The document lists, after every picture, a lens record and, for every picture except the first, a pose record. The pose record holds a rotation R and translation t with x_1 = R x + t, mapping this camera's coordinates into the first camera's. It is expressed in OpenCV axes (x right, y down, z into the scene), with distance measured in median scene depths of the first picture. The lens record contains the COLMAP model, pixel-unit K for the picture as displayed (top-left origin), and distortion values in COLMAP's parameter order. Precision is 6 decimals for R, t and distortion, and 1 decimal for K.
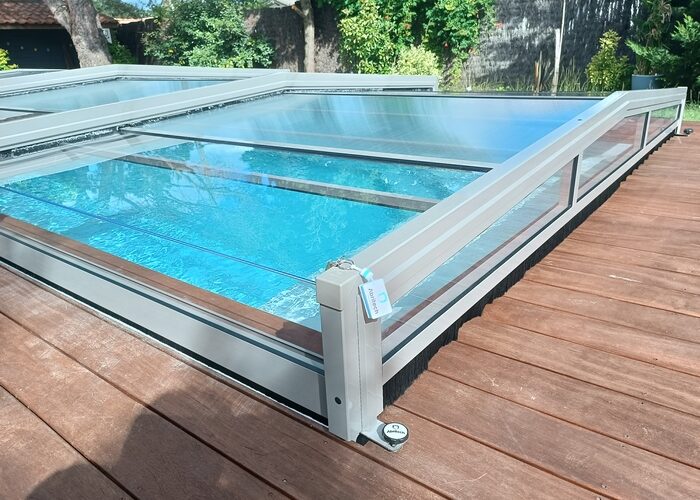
lens RADIAL K [[515.8, 0, 360.3], [0, 515.8, 249.5], [0, 0, 1]] dist [0.002438, -0.004275]
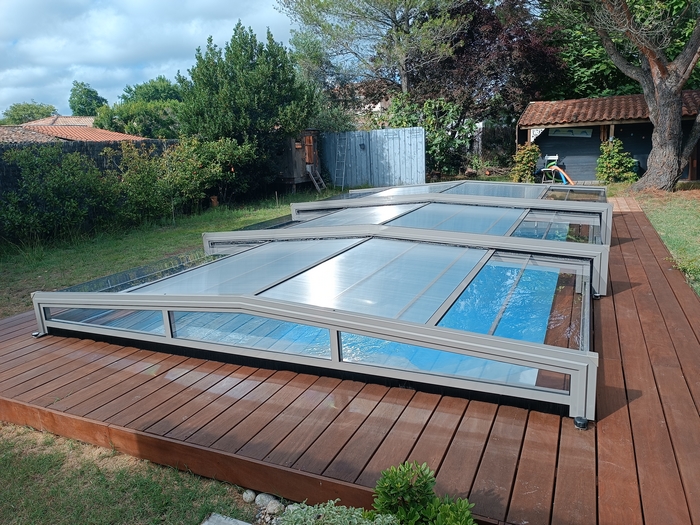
lens RADIAL K [[506.1, 0, 355.3], [0, 506.1, 263.2], [0, 0, 1]] dist [0.043434, -0.033802]
pose [[0.230291, 0.249692, -0.940542, 0.459499], [-0.311478, 0.934586, 0.171845, -0.177537], [0.921926, 0.253384, 0.293001, 0.210631]]
